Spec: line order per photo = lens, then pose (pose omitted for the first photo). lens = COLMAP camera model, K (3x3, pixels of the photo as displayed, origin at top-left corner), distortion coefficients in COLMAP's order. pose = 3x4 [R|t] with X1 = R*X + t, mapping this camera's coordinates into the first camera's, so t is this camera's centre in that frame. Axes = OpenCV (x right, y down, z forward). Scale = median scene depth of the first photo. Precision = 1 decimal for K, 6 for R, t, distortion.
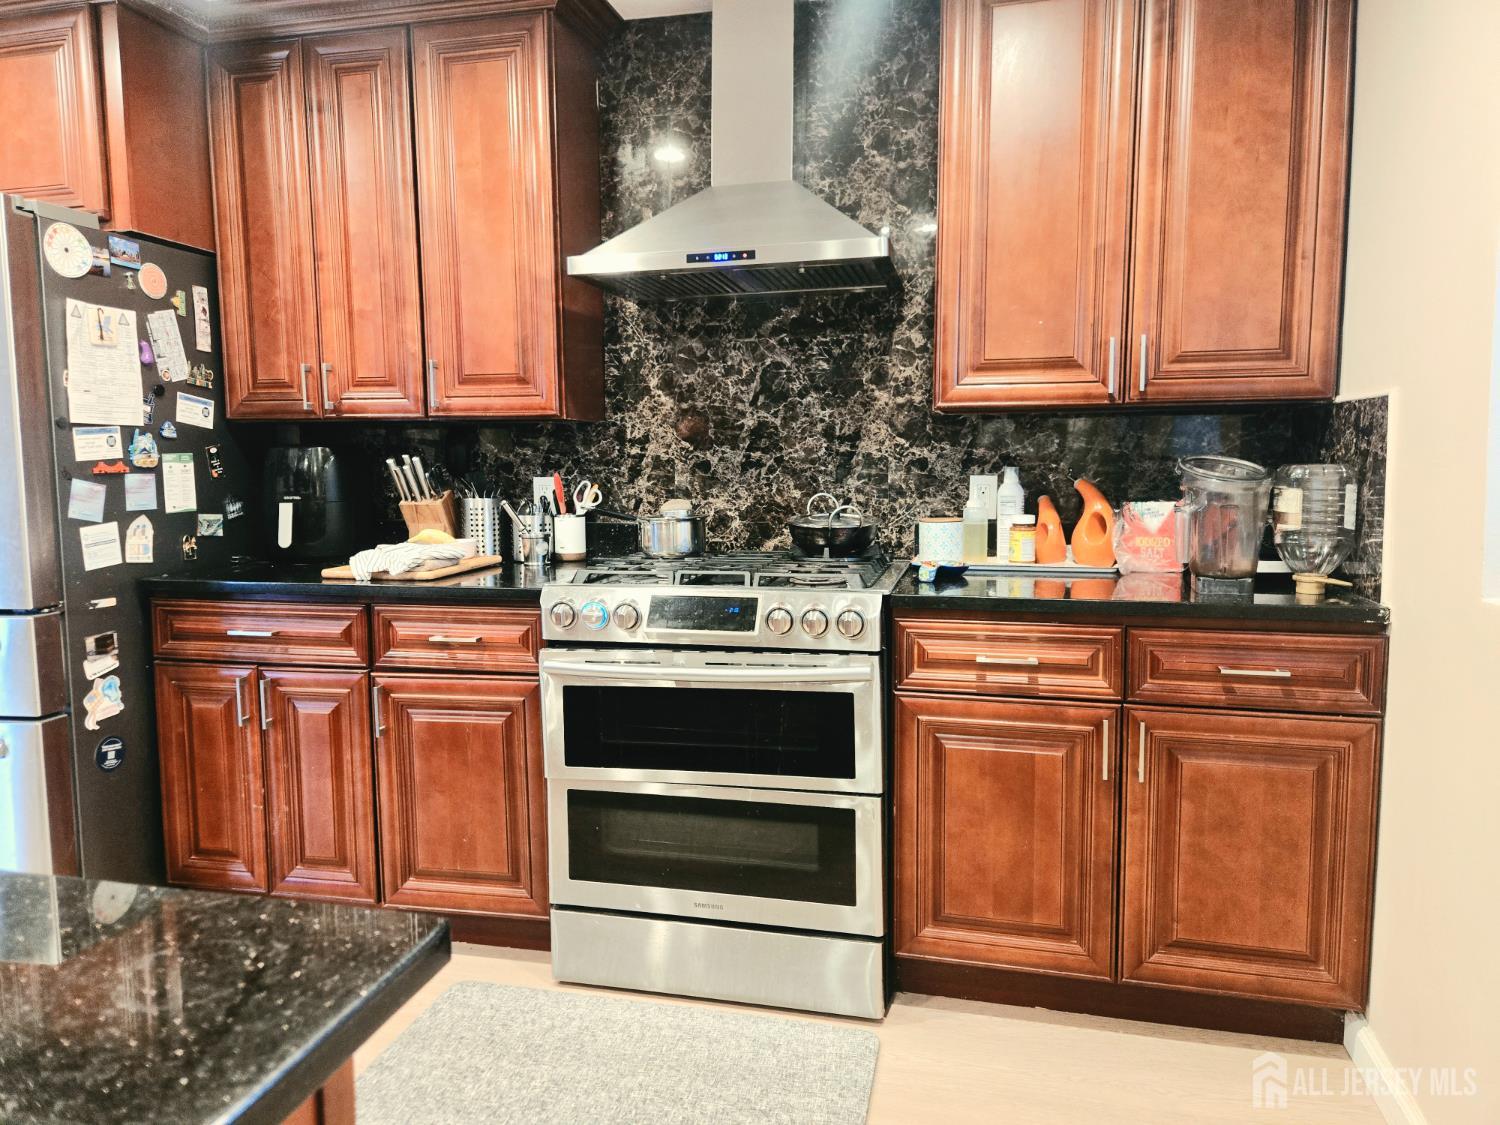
lens RADIAL K [[1024.5, 0, 746.8], [0, 1024.5, 563.5], [0, 0, 1]] dist [0.073790, -0.062196]
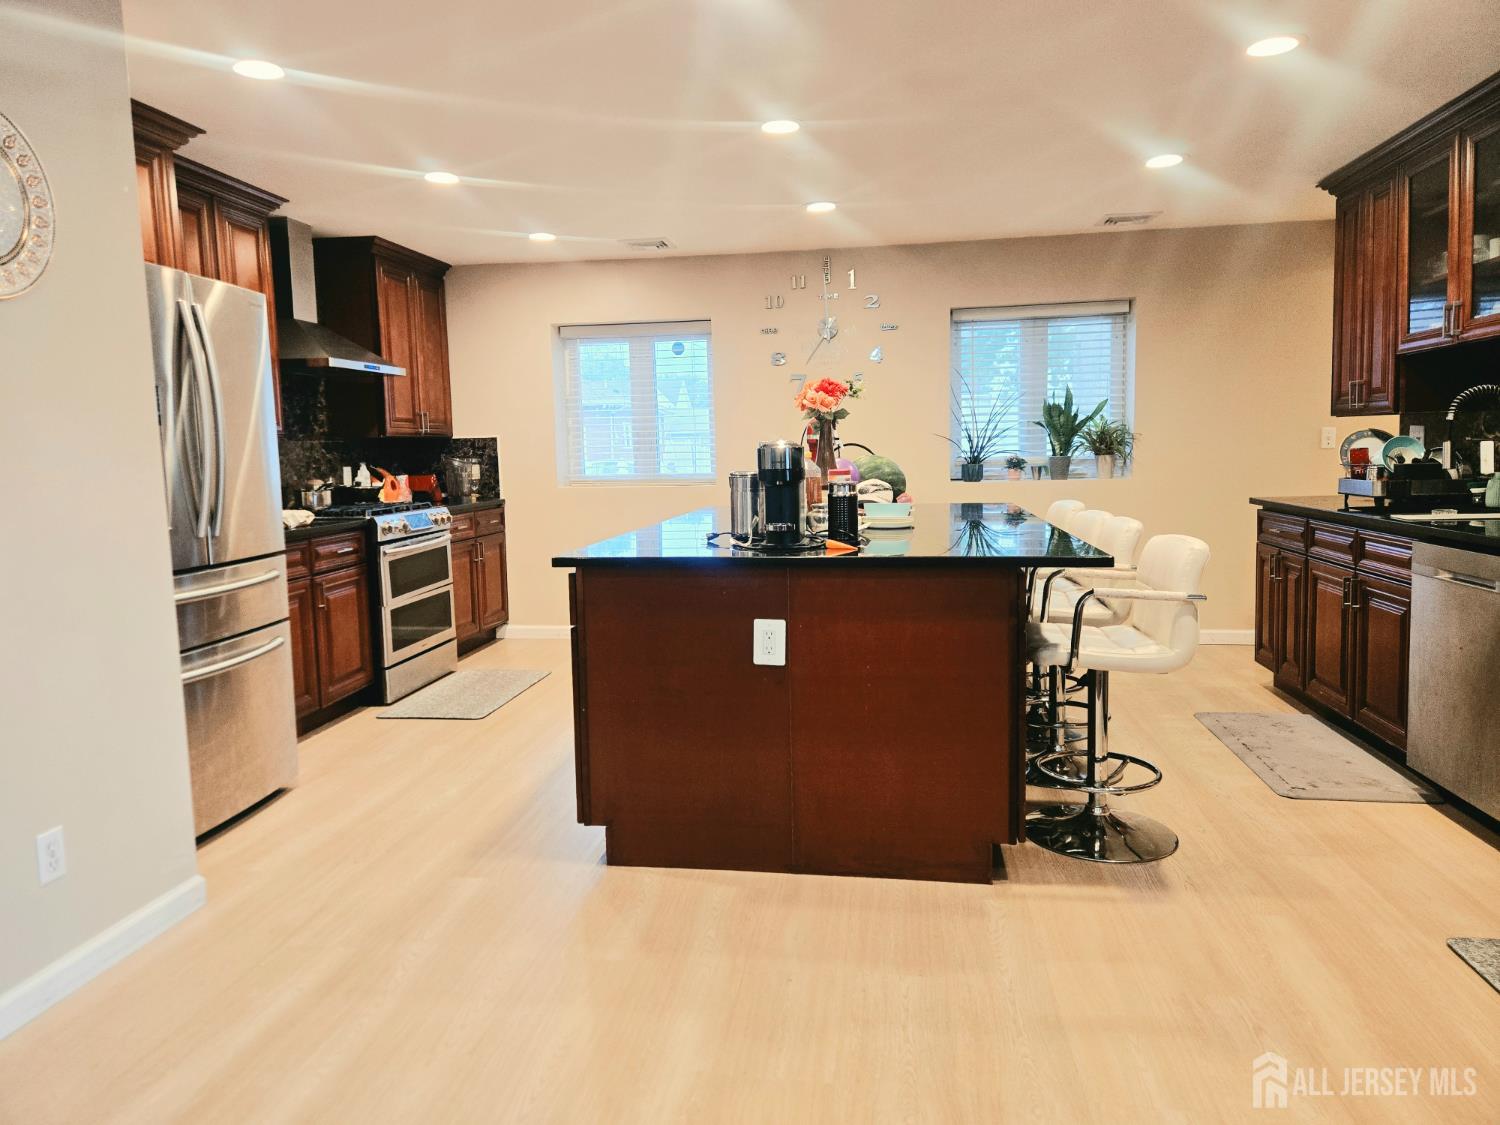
lens RADIAL K [[1024.5, 0, 738.5], [0, 1024.5, 537.7], [0, 0, 1]] dist [0.073790, -0.062196]
pose [[-0.079821, -0.078974, 0.993676, -2.325600], [0.127720, 0.987830, 0.088769, -0.028569], [-0.988593, 0.133998, -0.068763, 0.400770]]
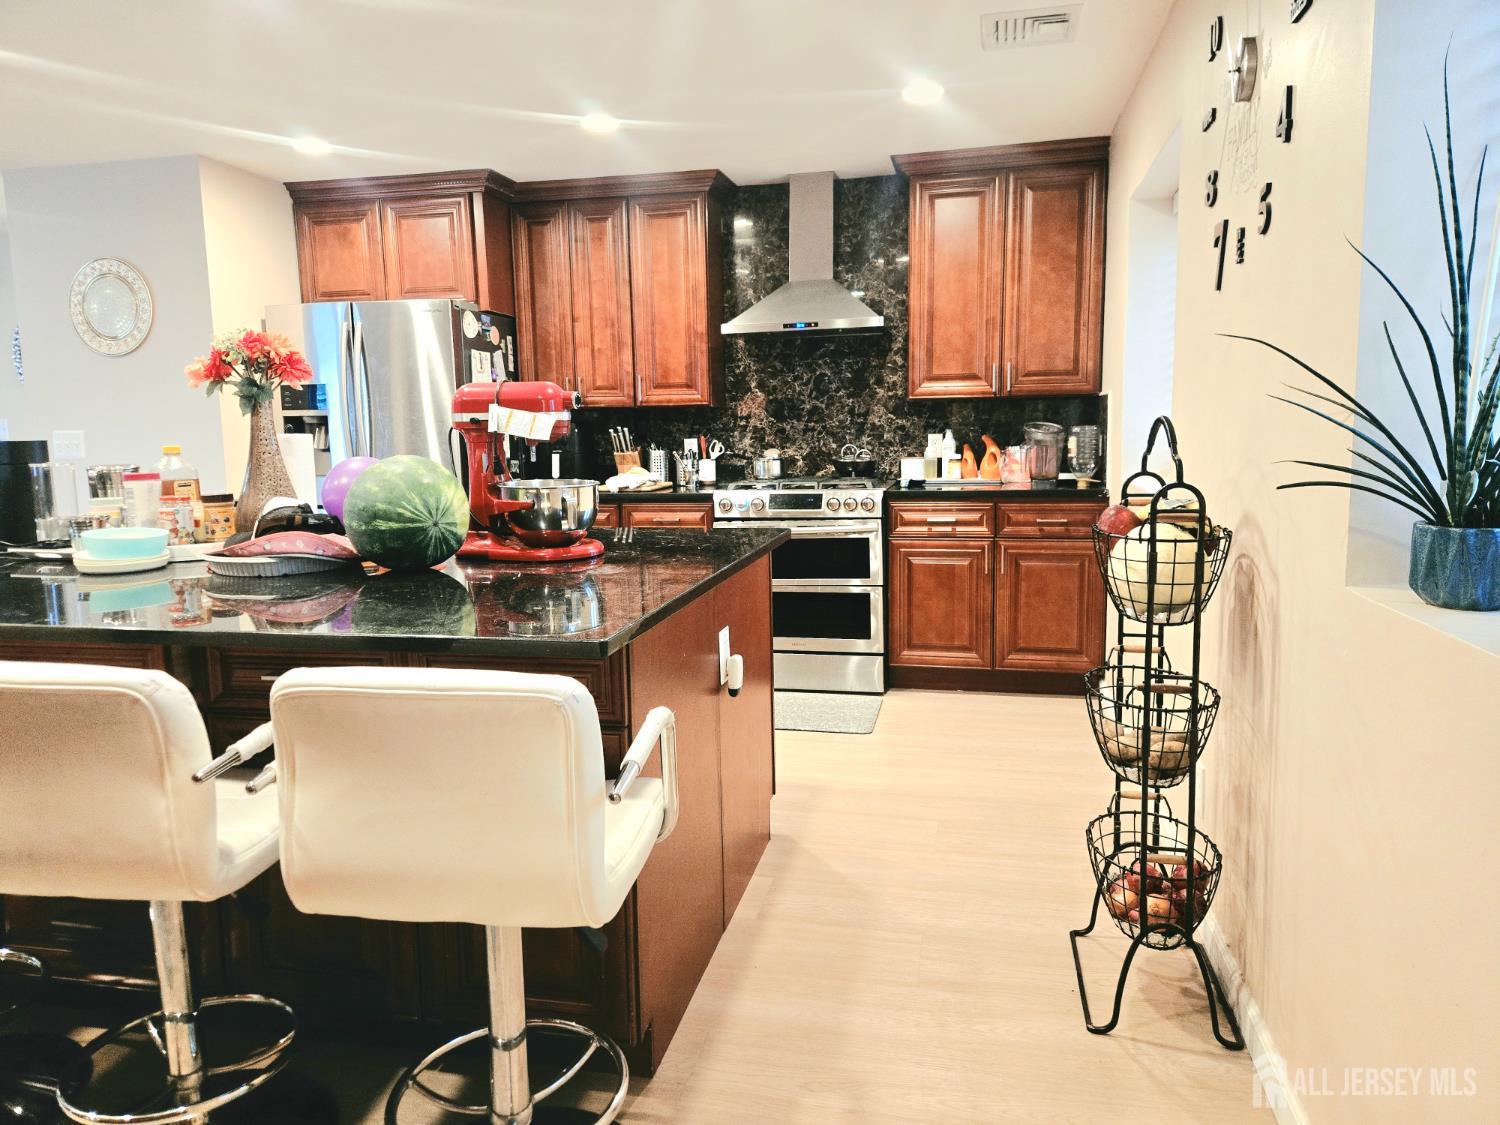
lens RADIAL K [[1024.5, 0, 753.4], [0, 1024.5, 565.6], [0, 0, 1]] dist [0.073790, -0.062196]
pose [[0.999799, -0.013061, 0.015200, -0.150275], [0.012621, 0.999508, 0.028719, 0.109047], [-0.015567, -0.028522, 0.999472, -0.990958]]
